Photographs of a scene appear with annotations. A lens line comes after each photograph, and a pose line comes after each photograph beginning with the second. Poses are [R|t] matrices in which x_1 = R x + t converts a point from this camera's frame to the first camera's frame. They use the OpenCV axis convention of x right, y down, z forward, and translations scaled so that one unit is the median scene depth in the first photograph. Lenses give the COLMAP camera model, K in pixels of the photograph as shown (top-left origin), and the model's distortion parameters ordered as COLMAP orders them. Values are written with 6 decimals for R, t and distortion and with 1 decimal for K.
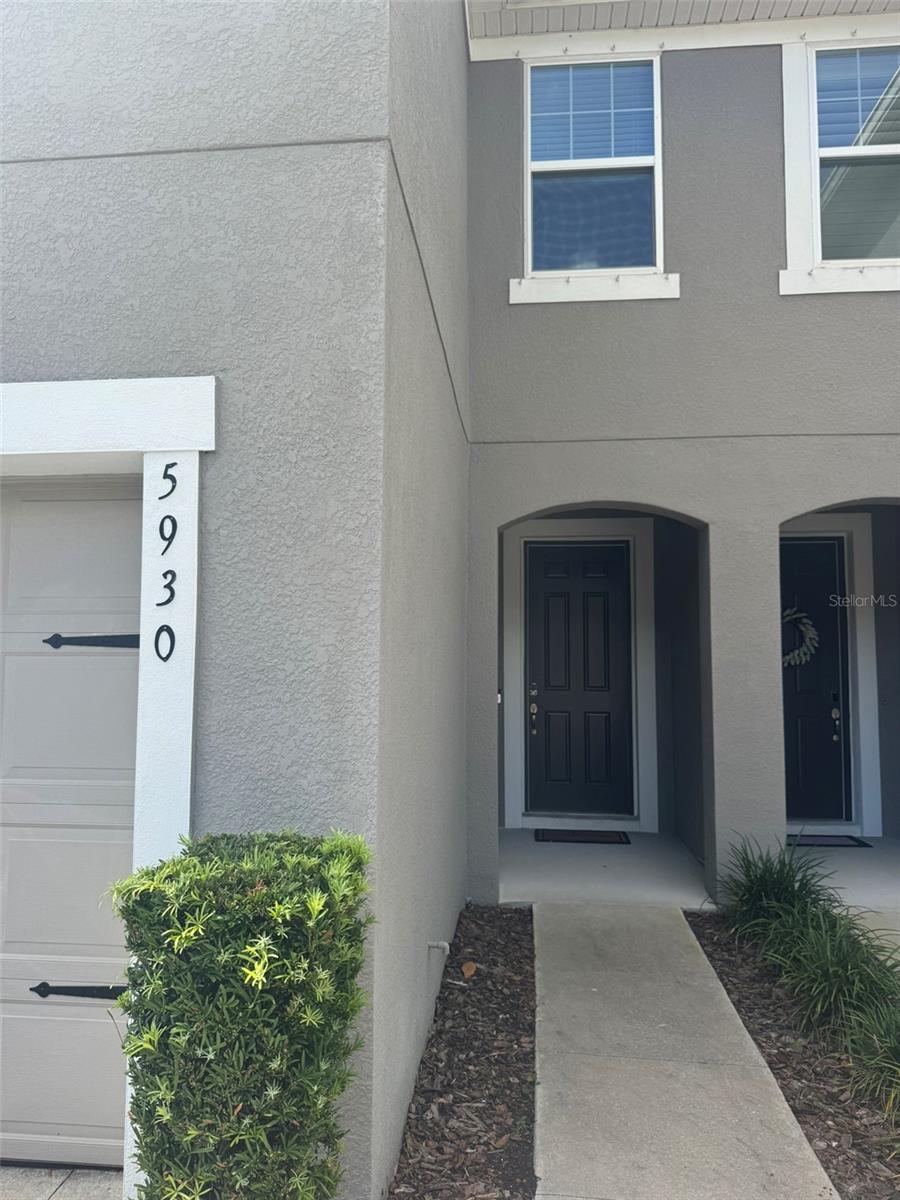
lens RADIAL K [[853.6, 0, 443.7], [0, 853.6, 600.0], [0, 0, 1]] dist [0.044140, -0.048560]
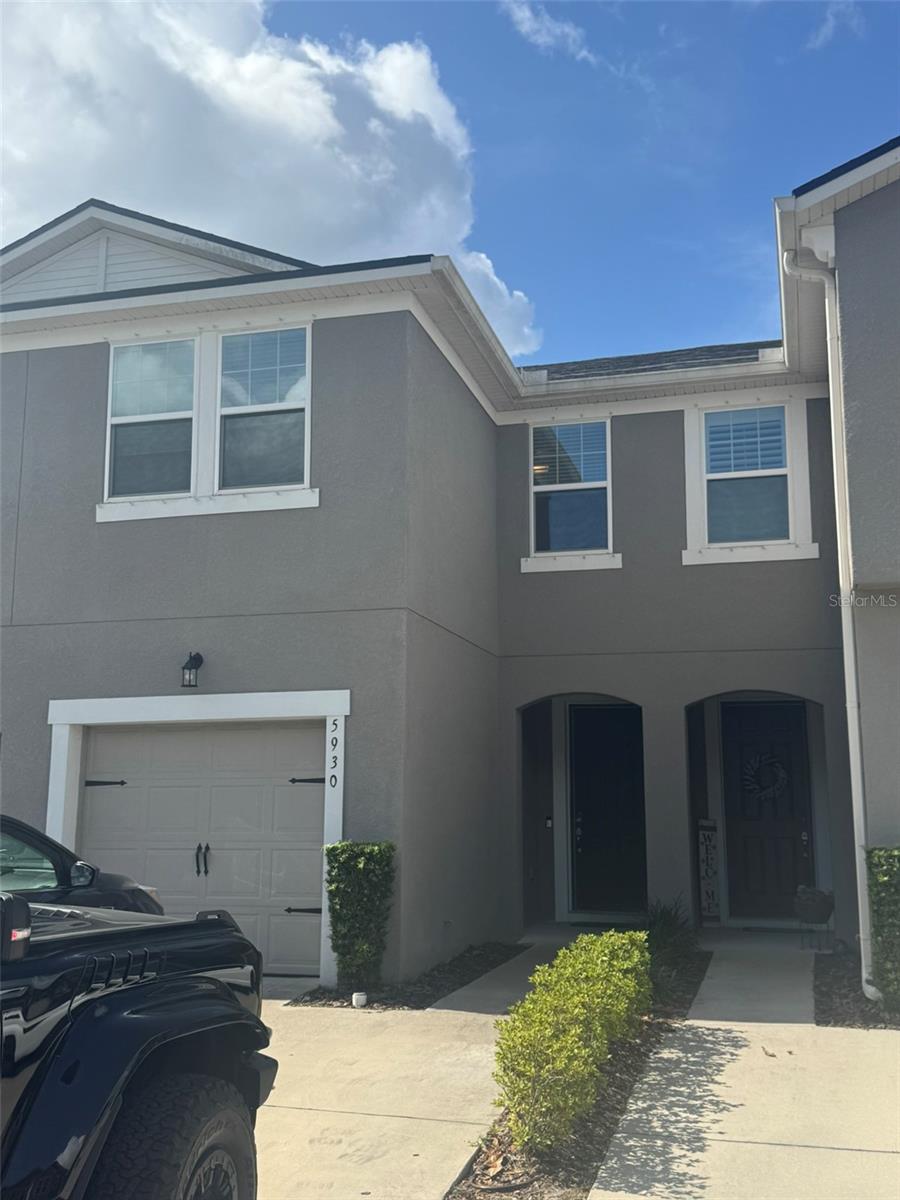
lens RADIAL K [[1081.4, 0, 448.0], [0, 1081.4, 592.2], [0, 0, 1]] dist [0.079105, 0.000369]
pose [[0.986321, -0.034114, -0.161265, 0.681957], [0.013700, 0.991930, -0.126046, -0.118179], [0.164263, 0.122113, 0.978829, -2.644421]]
